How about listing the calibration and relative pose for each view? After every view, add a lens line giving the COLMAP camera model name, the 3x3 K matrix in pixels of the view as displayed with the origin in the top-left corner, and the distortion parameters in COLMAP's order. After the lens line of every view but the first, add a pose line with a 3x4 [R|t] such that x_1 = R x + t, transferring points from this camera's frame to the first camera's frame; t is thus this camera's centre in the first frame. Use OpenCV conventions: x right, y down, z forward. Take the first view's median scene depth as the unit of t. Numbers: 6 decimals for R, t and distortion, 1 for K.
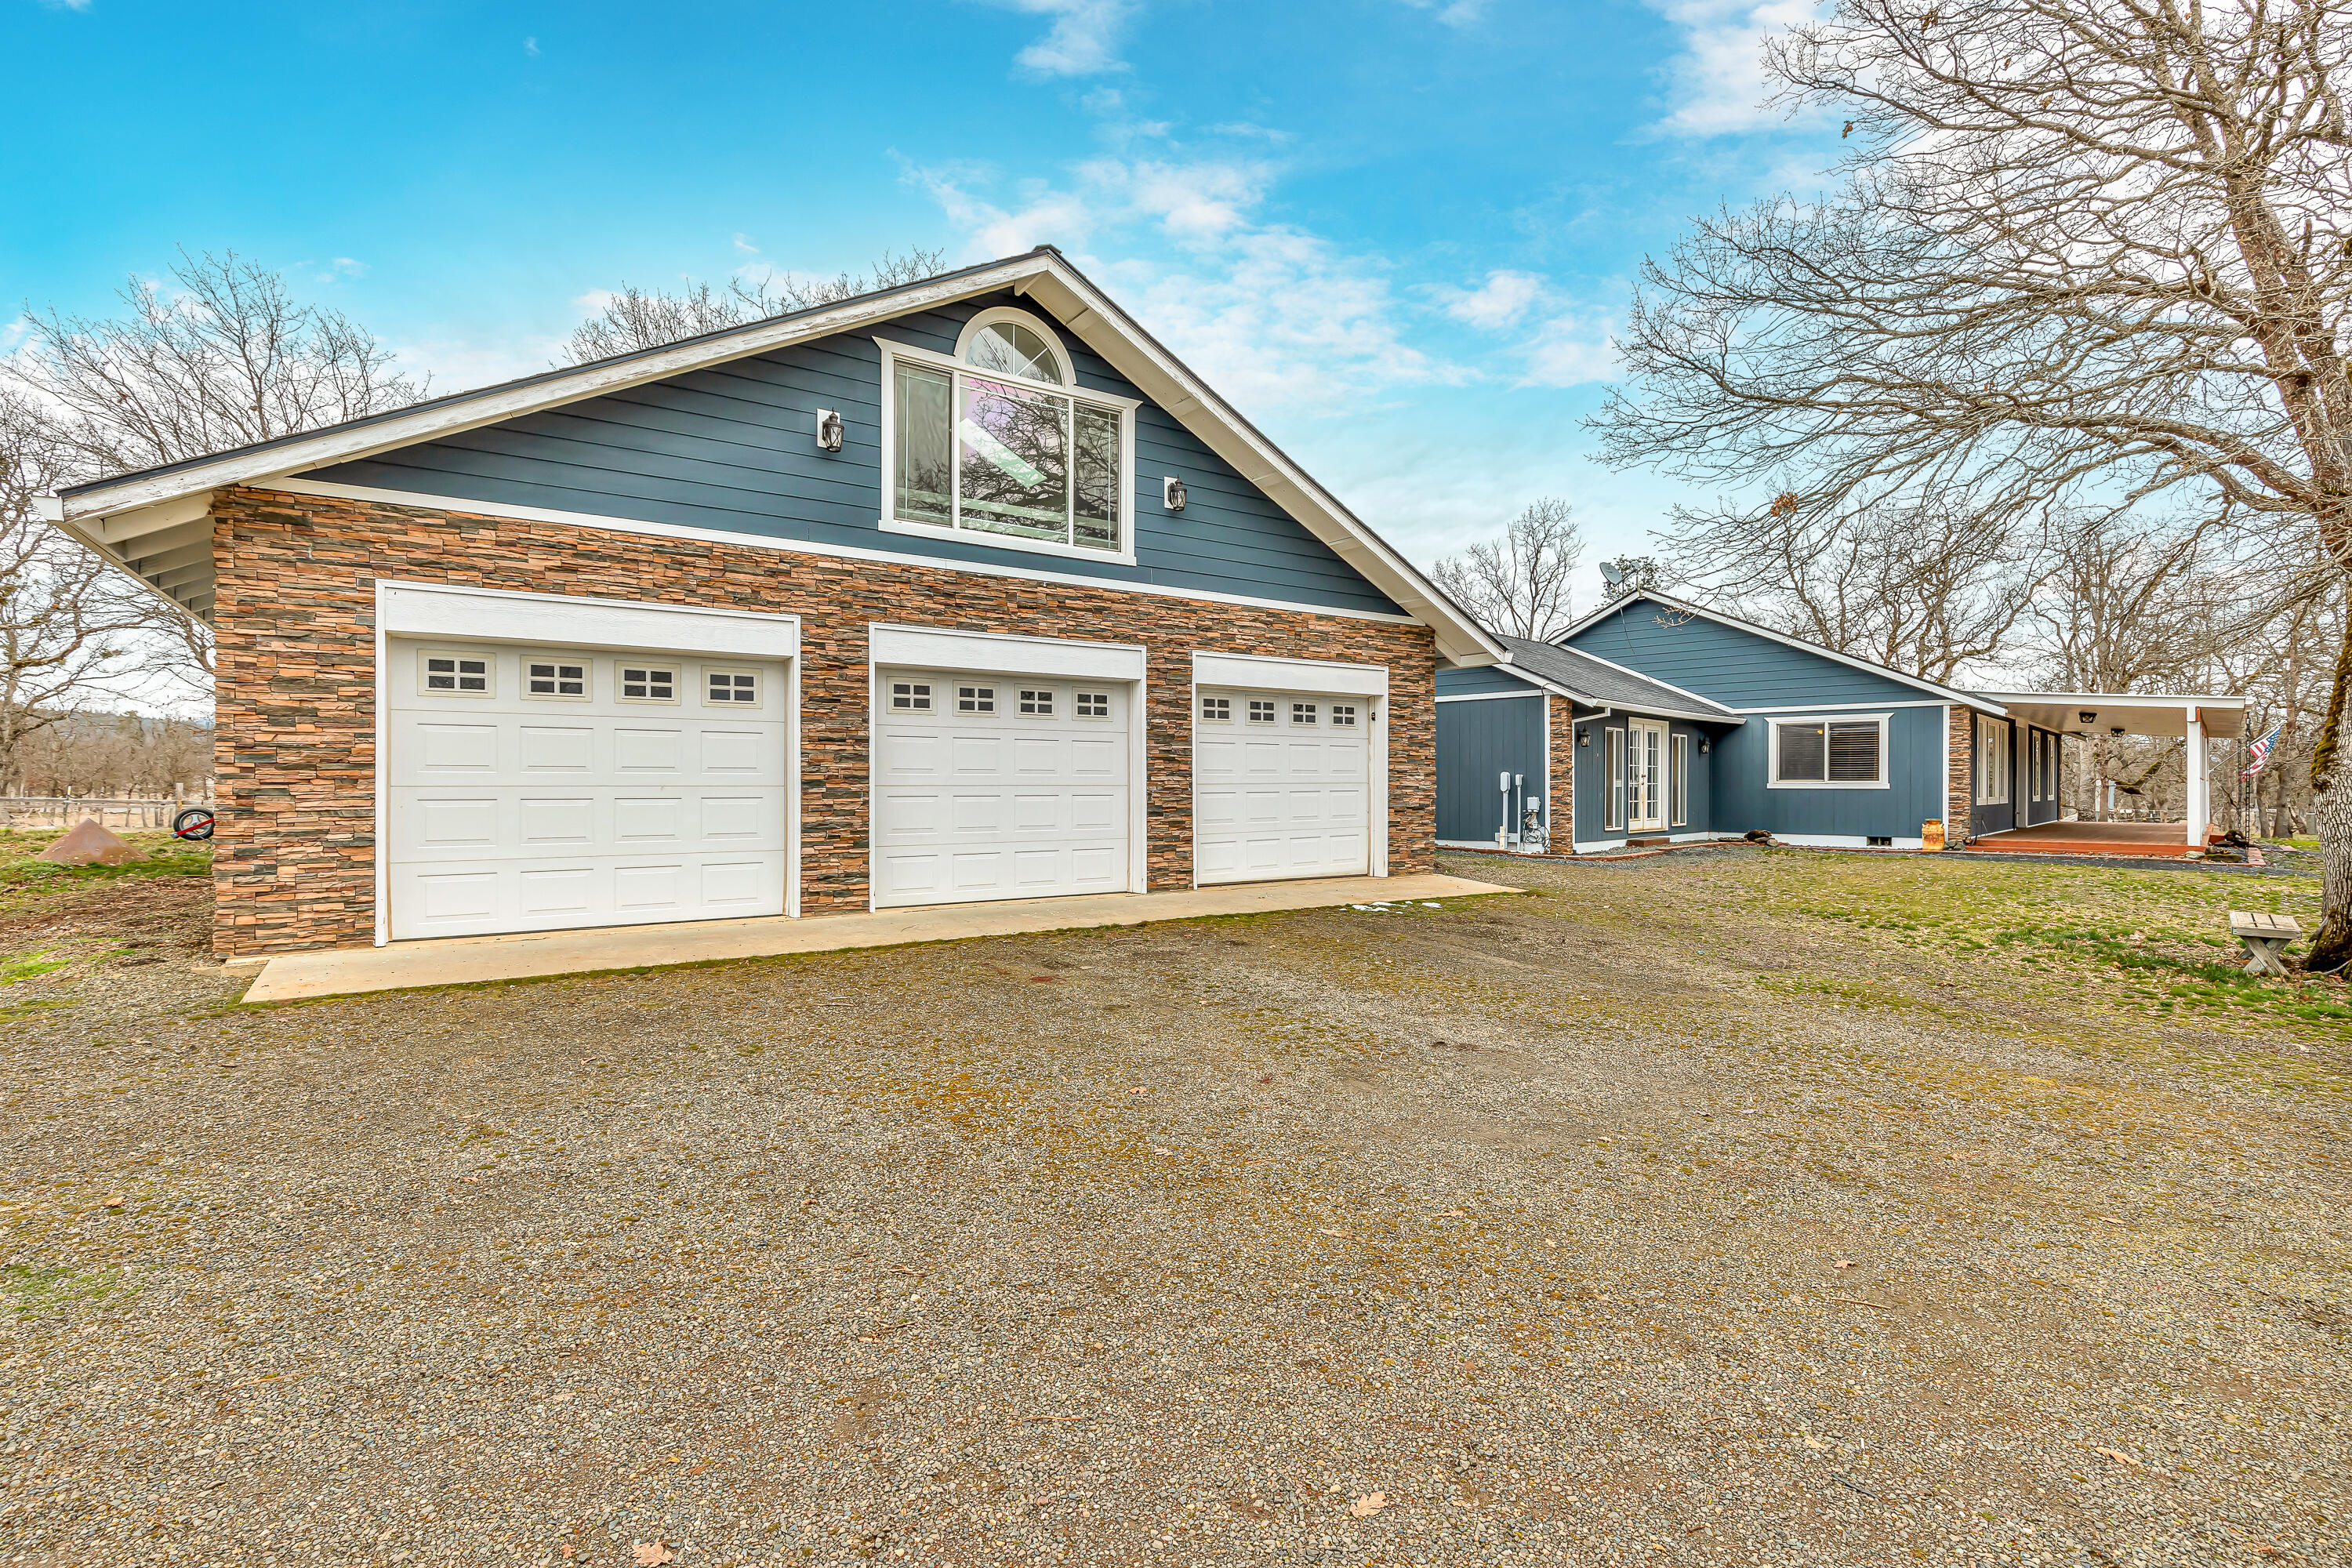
lens RADIAL K [[1090.0, 0, 1176.5], [0, 1090.0, 783.3], [0, 0, 1]] dist [0.004814, 0.000824]
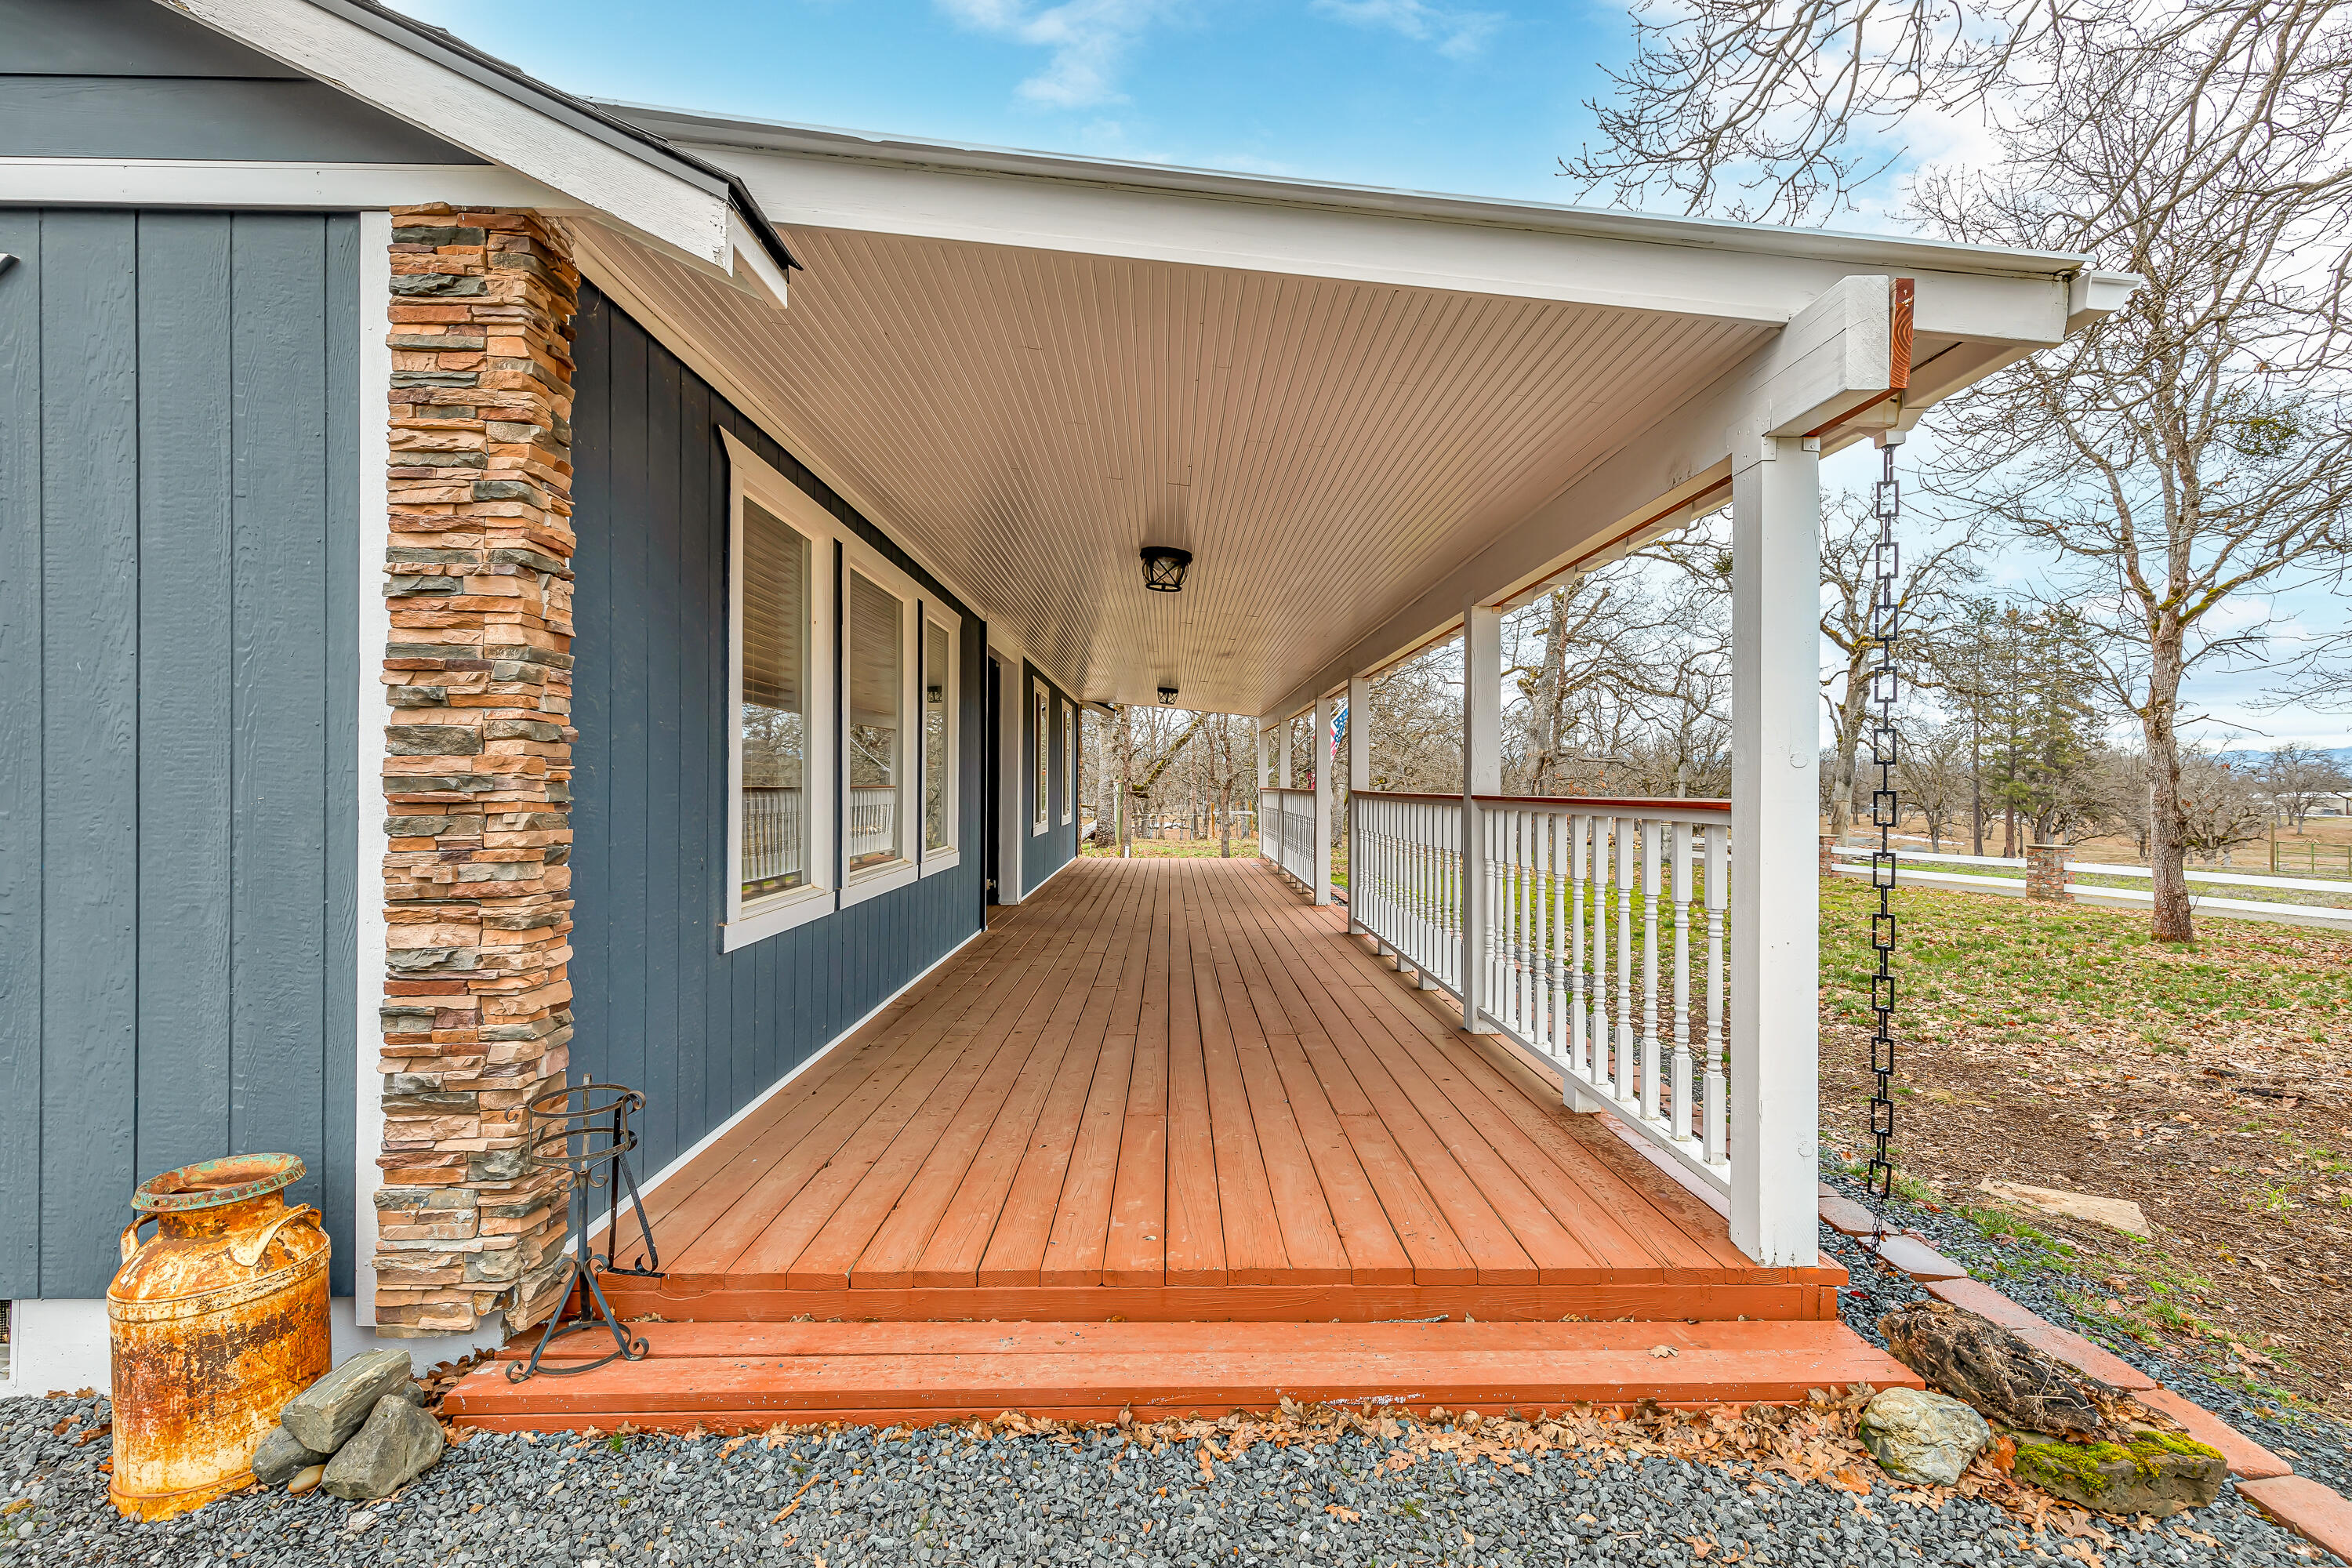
lens RADIAL K [[1090.0, 0, 1179.3], [0, 1090.0, 784.4], [0, 0, 1]] dist [0.004814, 0.000824]
pose [[0.715631, 0.005546, 0.698456, 0.481971], [-0.008925, 0.999959, 0.001205, -0.005166], [-0.698421, -0.007096, 0.715652, 0.598670]]
